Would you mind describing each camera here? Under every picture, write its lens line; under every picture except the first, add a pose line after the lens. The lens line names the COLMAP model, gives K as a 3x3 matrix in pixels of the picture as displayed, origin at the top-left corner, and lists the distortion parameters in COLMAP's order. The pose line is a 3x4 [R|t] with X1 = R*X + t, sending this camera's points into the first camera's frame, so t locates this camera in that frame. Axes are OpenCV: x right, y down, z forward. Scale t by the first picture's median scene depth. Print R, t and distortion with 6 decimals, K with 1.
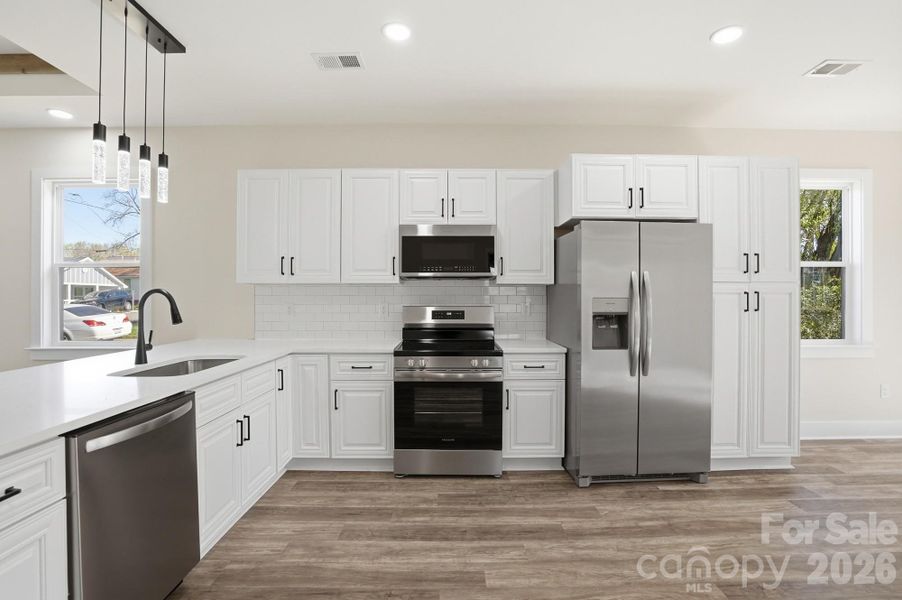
lens RADIAL K [[431.5, 0, 452.0], [0, 431.5, 294.9], [0, 0, 1]] dist [-0.056751, 0.024424]
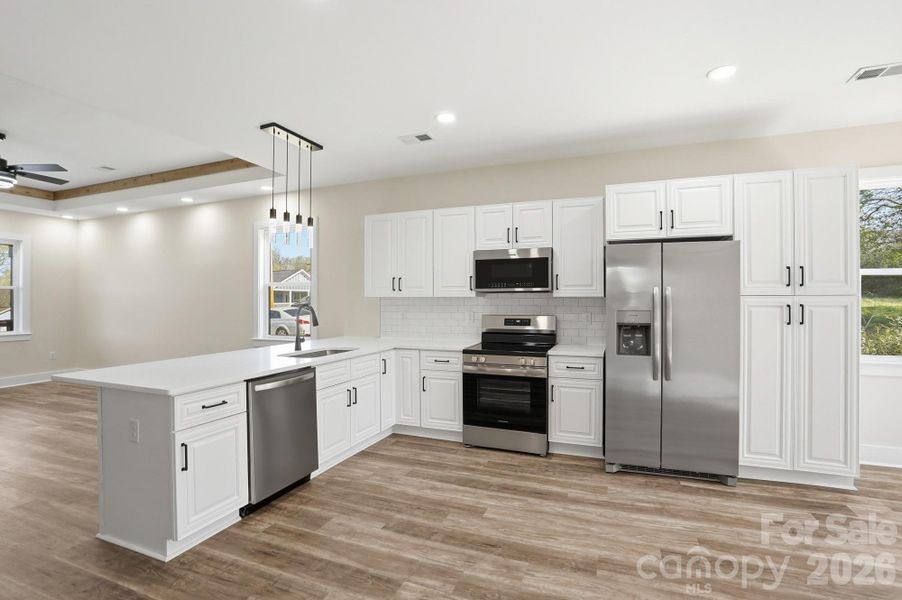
lens RADIAL K [[431.5, 0, 452.0], [0, 431.5, 294.9], [0, 0, 1]] dist [-0.056751, 0.024424]
pose [[0.926228, -0.006295, -0.376911, 0.343692], [0.004479, 0.999974, -0.005694, -0.029640], [0.376937, 0.003586, 0.926232, -0.238421]]
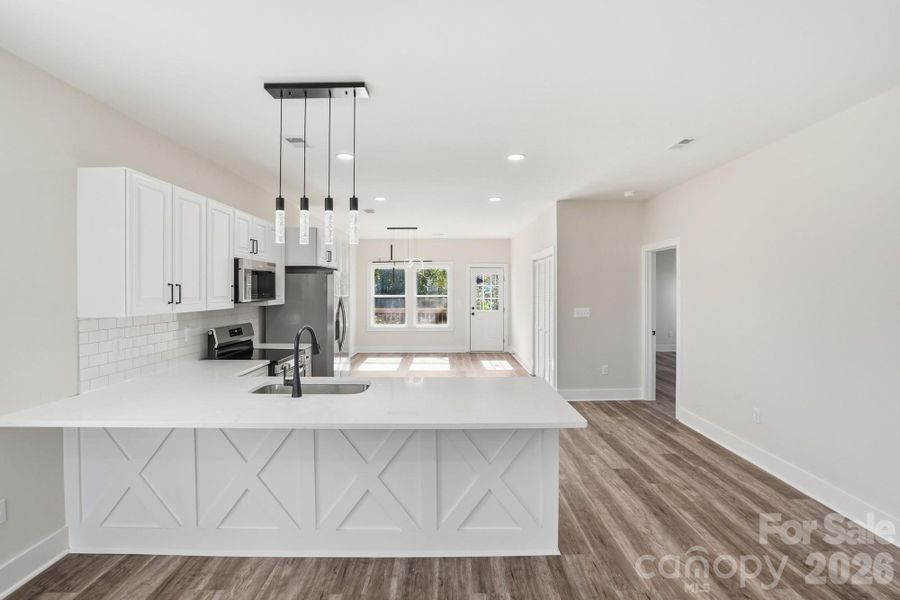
lens RADIAL K [[439.3, 0, 457.5], [0, 439.3, 285.9], [0, 0, 1]] dist [-0.058585, 0.025340]
pose [[-0.008969, 0.005913, 0.999942, -1.505651], [-0.000378, 0.999982, -0.005917, -0.093202], [-0.999960, -0.000431, -0.008966, 0.483799]]
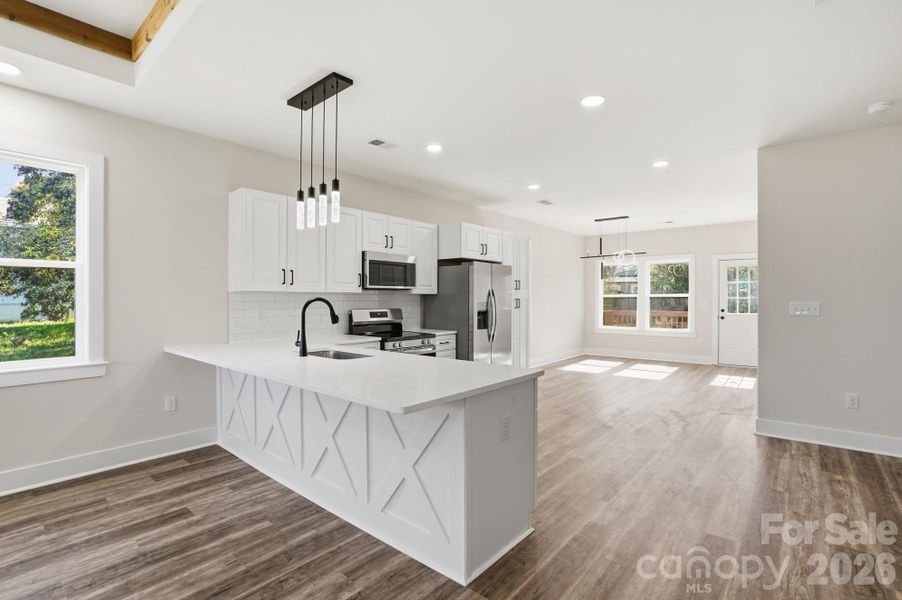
lens RADIAL K [[431.5, 0, 452.0], [0, 431.5, 294.9], [0, 0, 1]] dist [-0.056751, 0.024424]
pose [[0.654320, 0.006496, 0.756190, -1.155691], [-0.000311, 0.999965, -0.008321, -0.009165], [-0.756218, 0.005210, 0.654299, -0.155764]]
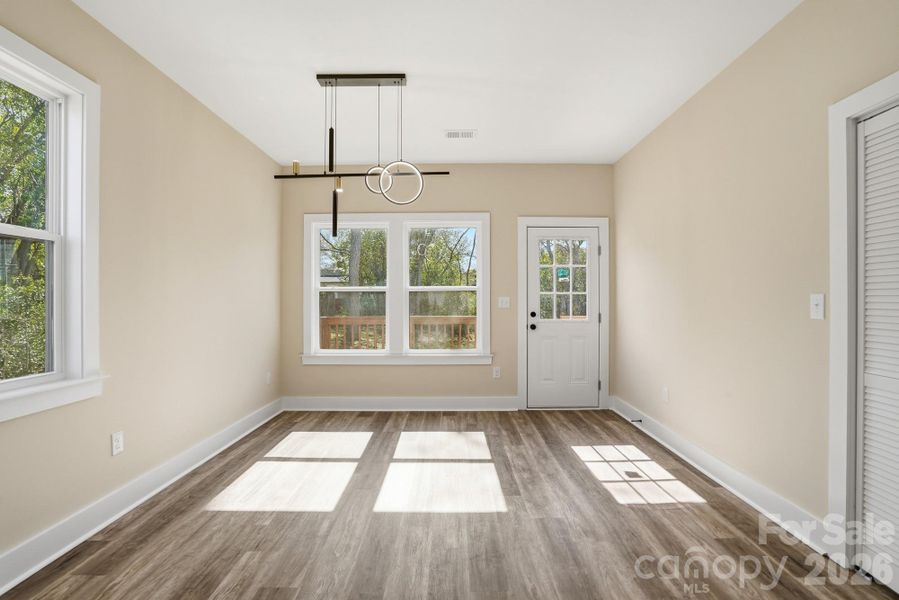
lens RADIAL K [[419.2, 0, 453.4], [0, 419.2, 300.6], [0, 0, 1]] dist [-0.053726, 0.021939]
pose [[0.008191, -0.000569, 0.999966, 0.534758], [0.001606, 0.999999, 0.000556, 0.015172], [-0.999965, 0.001601, 0.008191, 0.610918]]
